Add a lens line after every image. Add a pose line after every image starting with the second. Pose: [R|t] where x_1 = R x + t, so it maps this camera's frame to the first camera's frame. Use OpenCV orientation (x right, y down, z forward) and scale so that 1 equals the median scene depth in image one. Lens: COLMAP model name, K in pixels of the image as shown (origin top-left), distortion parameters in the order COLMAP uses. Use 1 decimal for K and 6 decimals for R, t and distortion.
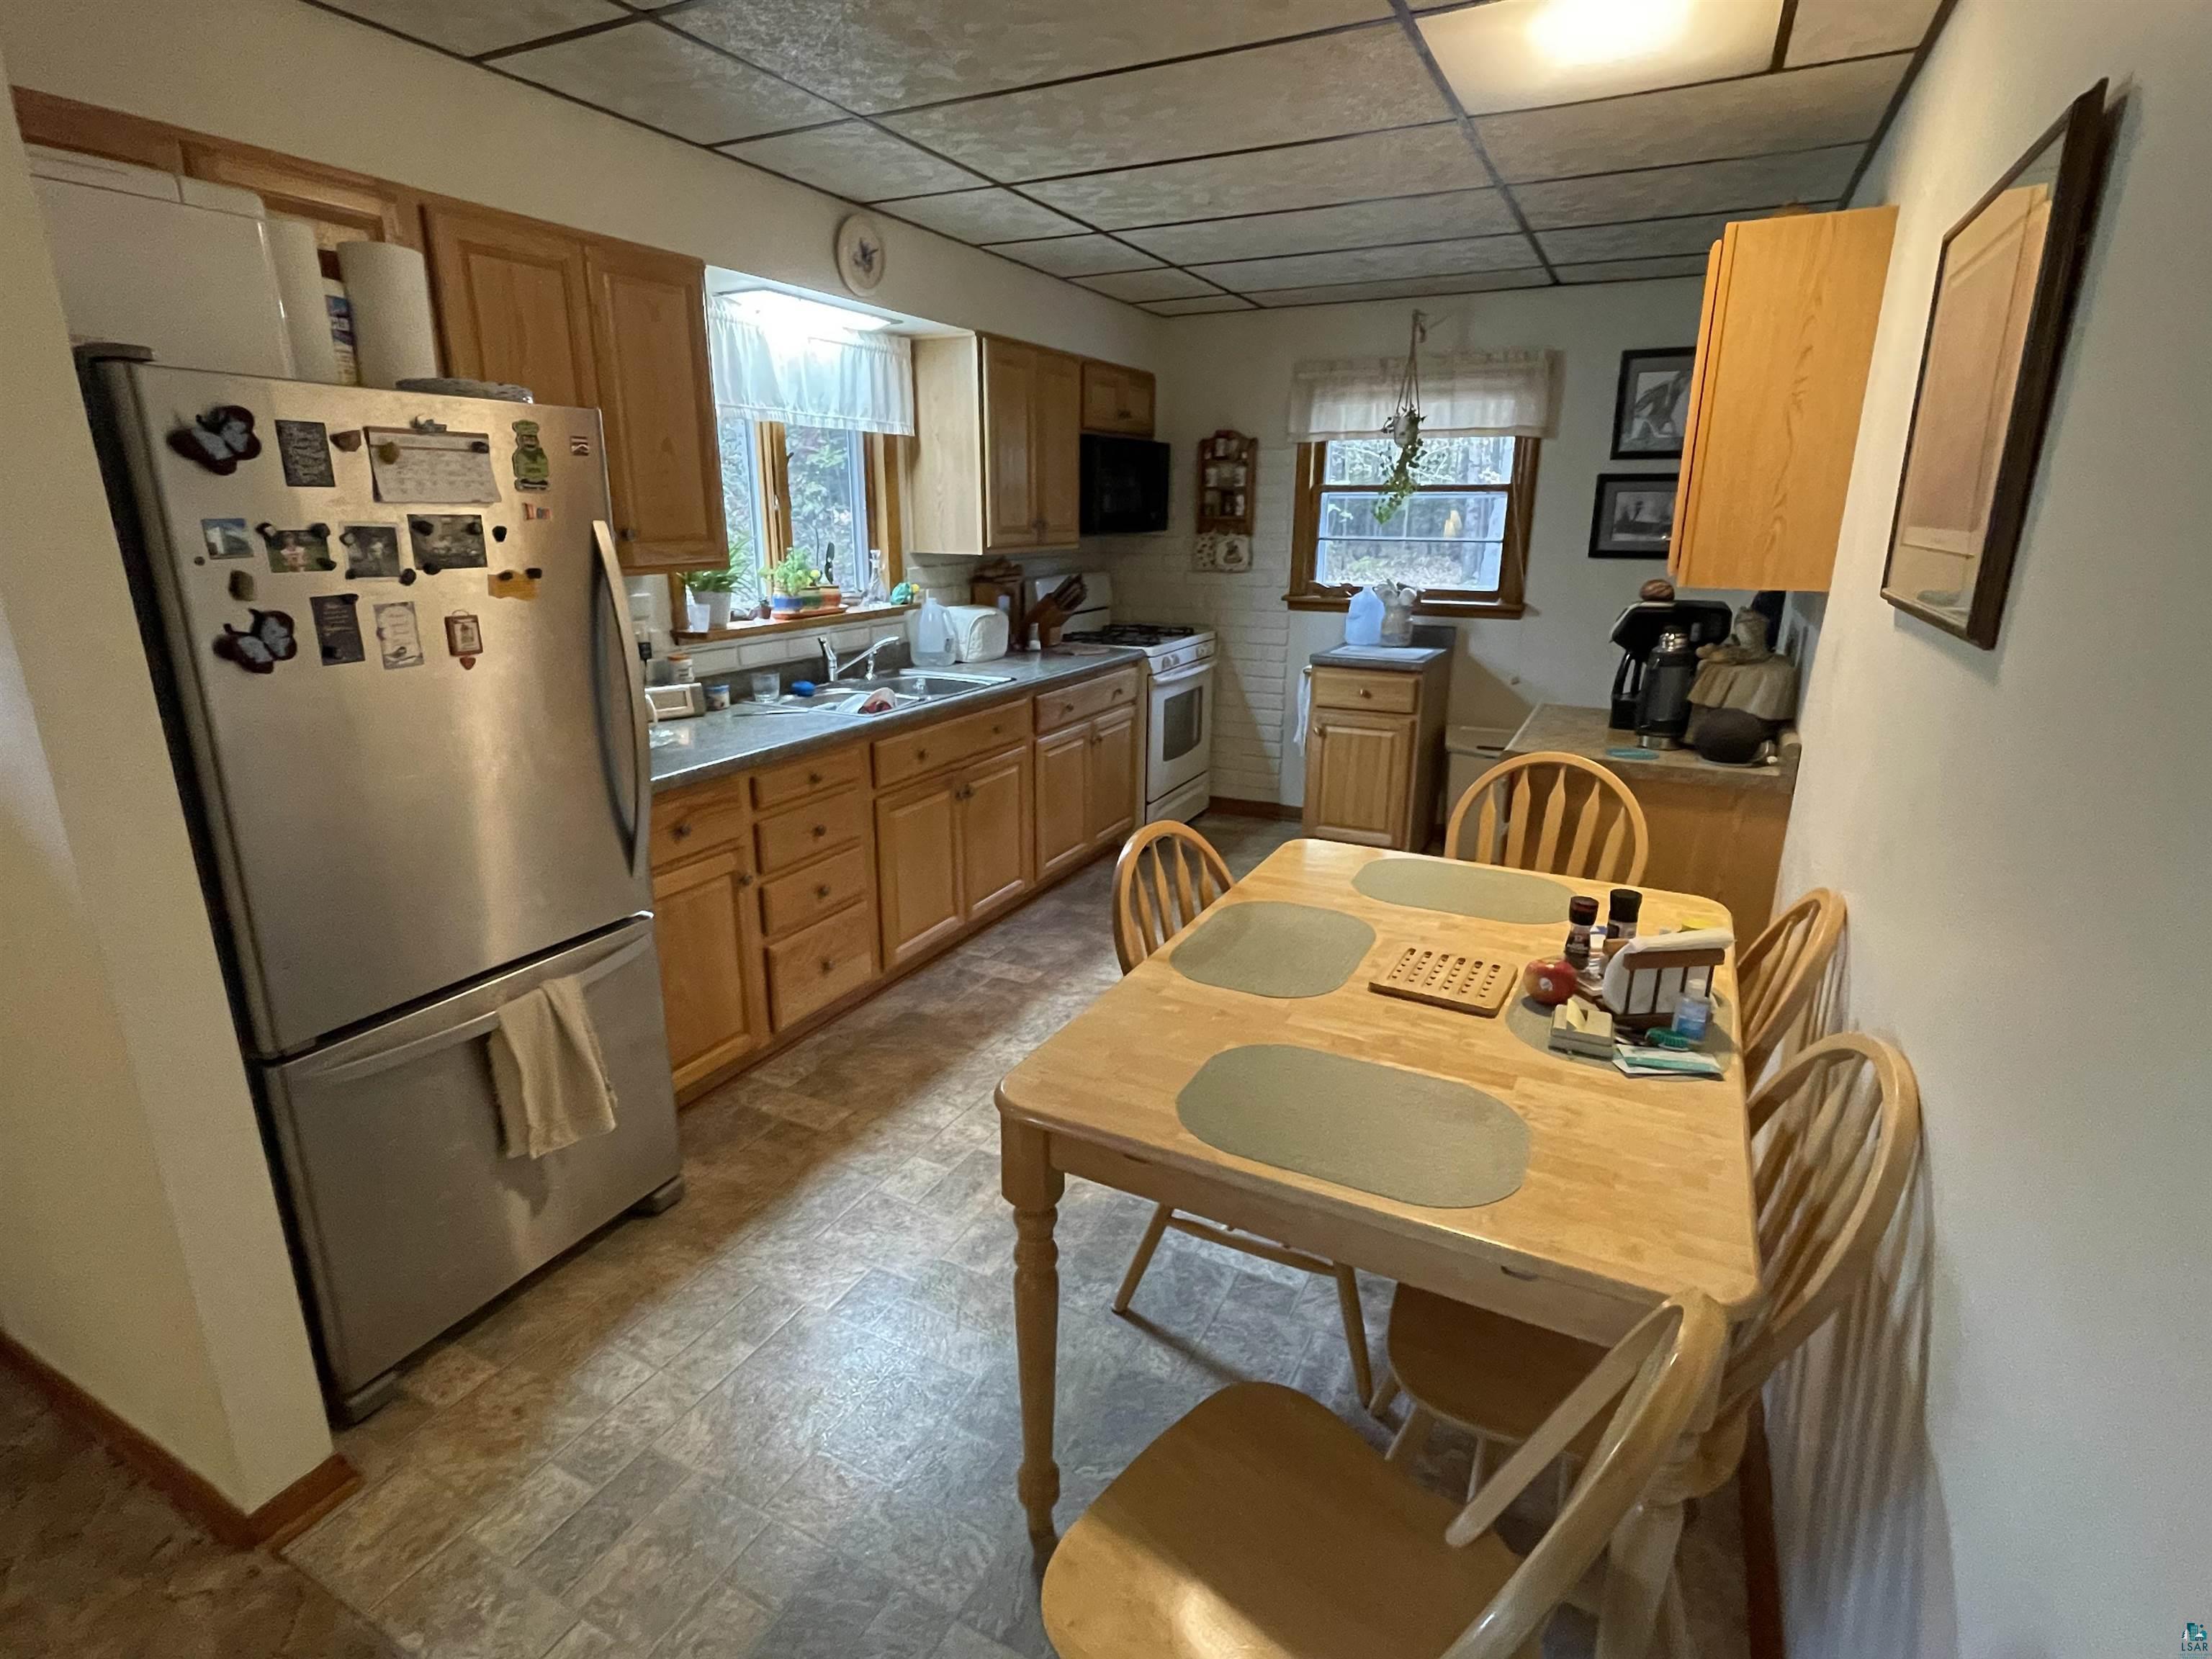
lens RADIAL K [[1104.3, 0, 1074.3], [0, 1104.3, 831.7], [0, 0, 1]] dist [-0.007954, -0.003571]
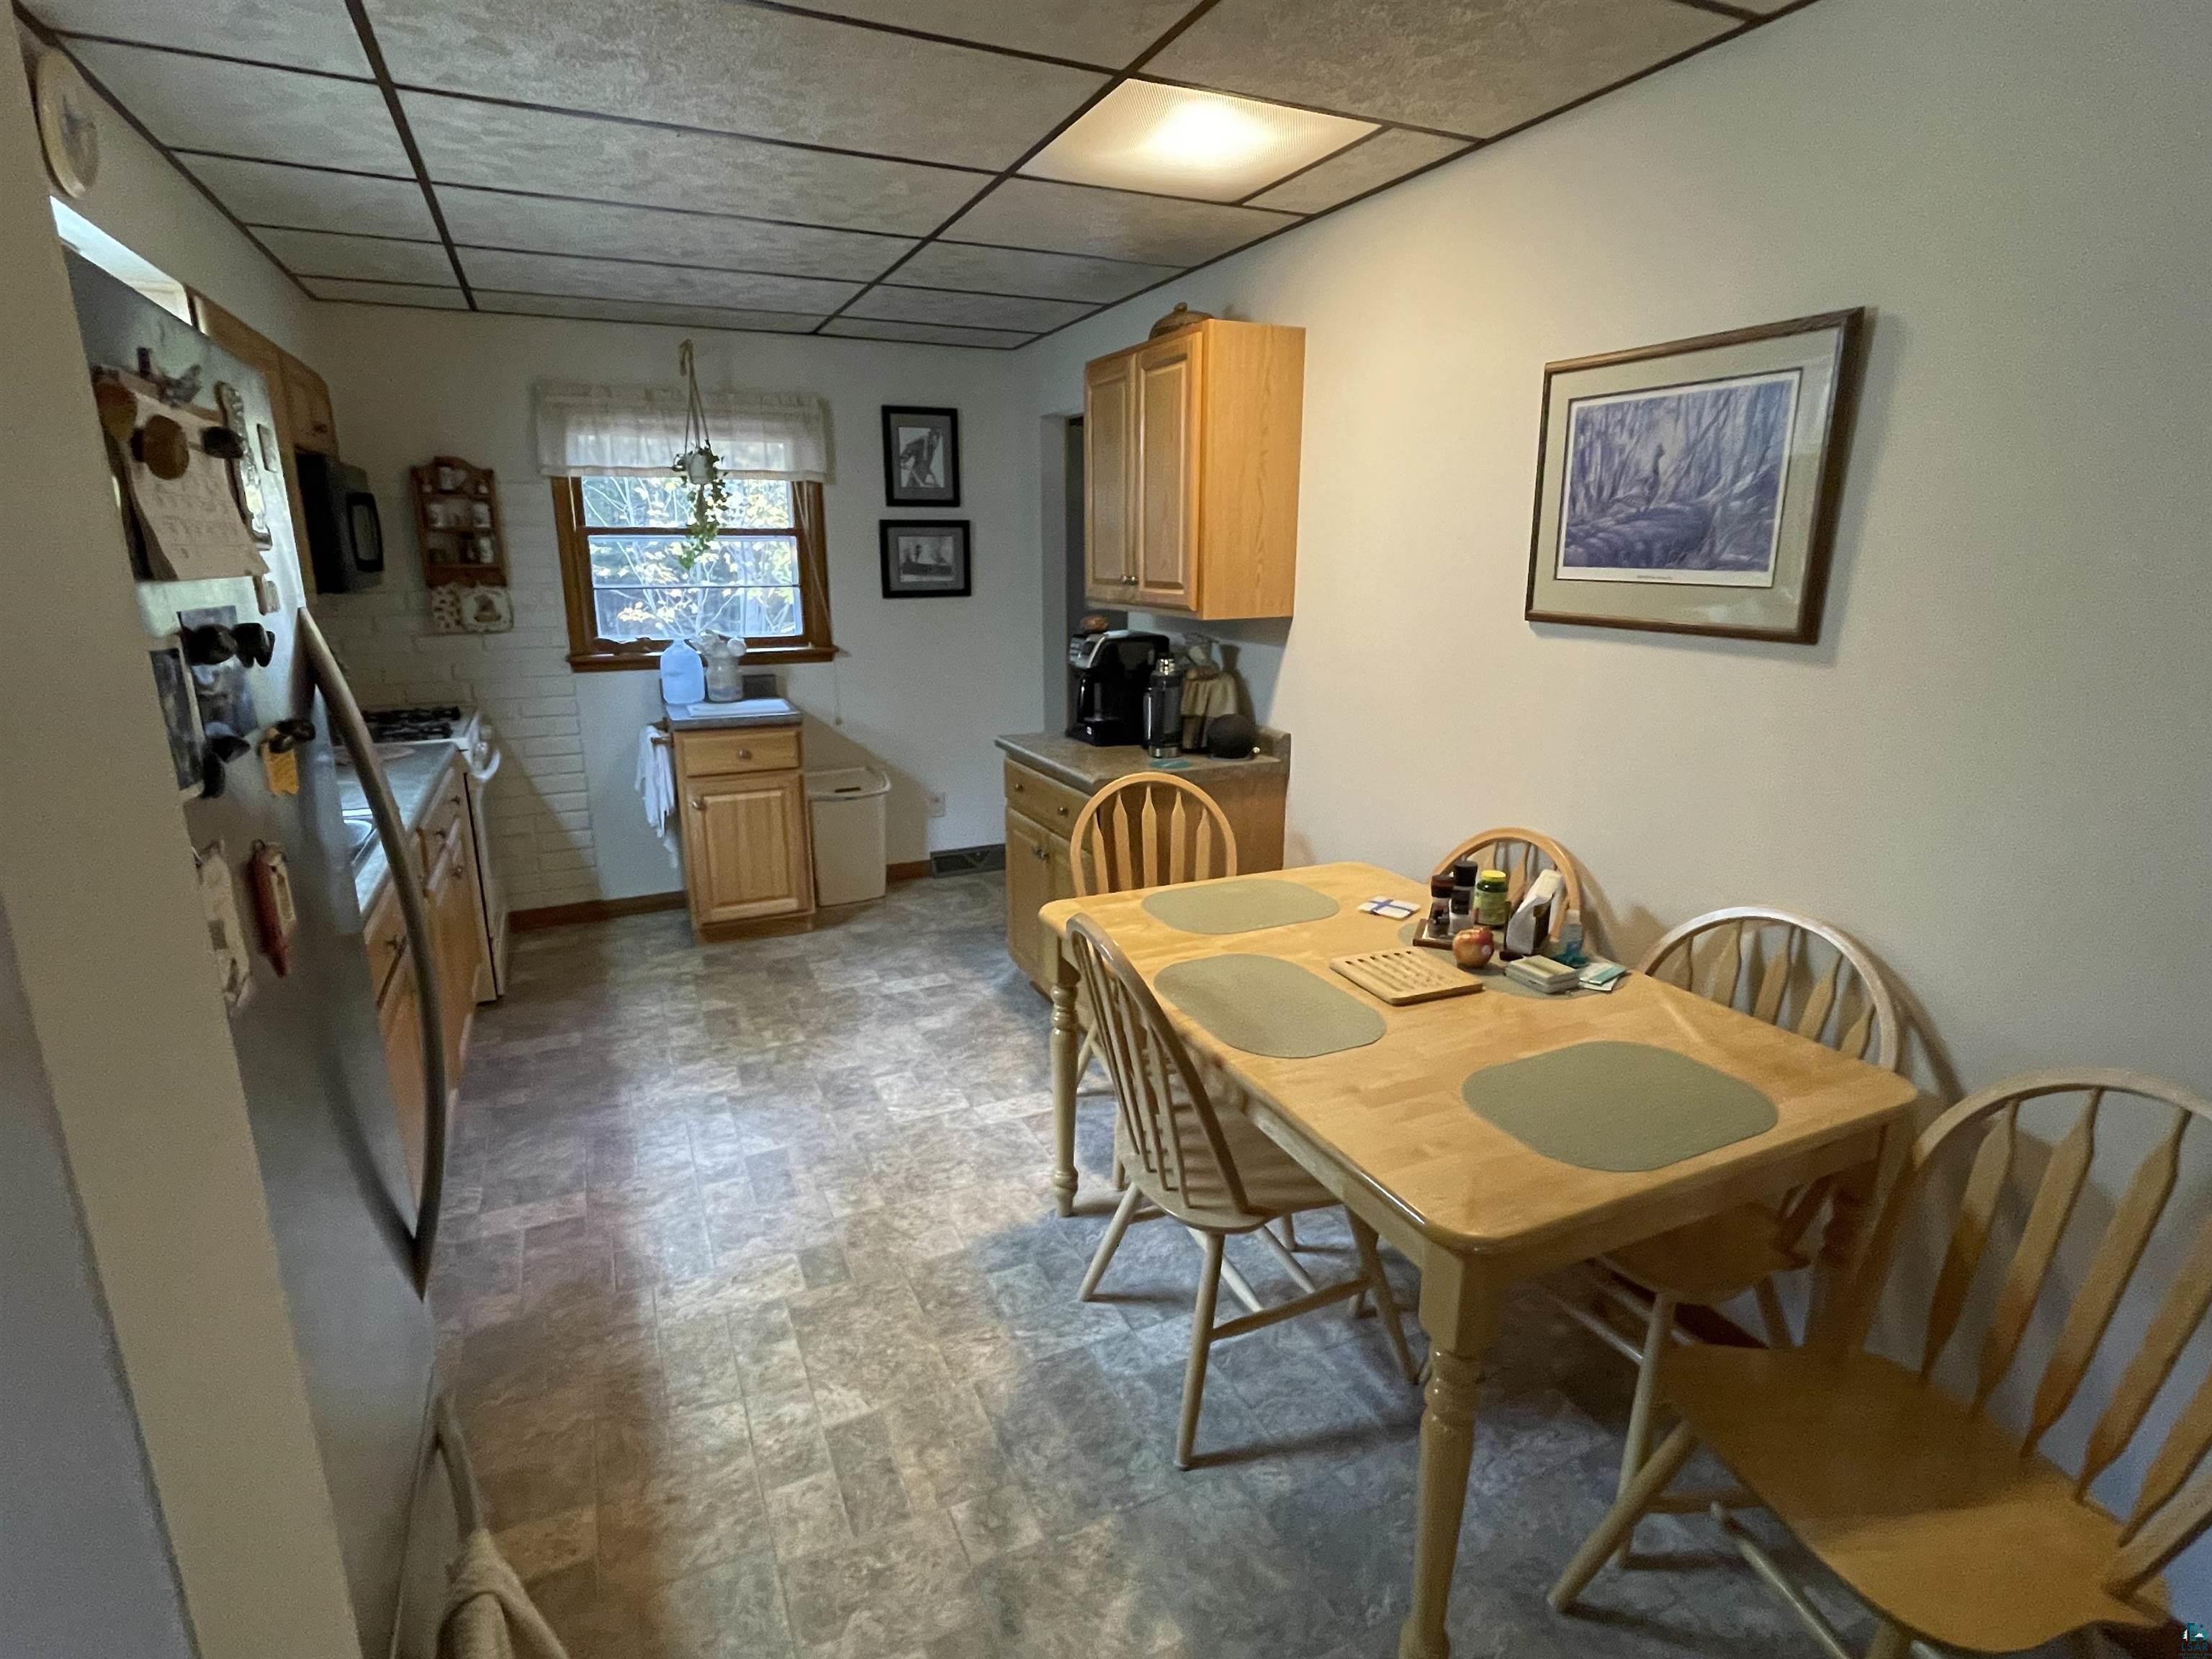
lens RADIAL K [[1104.3, 0, 1102.7], [0, 1104.3, 828.9], [0, 0, 1]] dist [-0.007954, -0.003571]
pose [[0.598909, -0.200250, 0.775376, -0.266767], [0.227187, 0.970938, 0.075275, -0.064223], [-0.767915, 0.131073, 0.626998, 0.200069]]
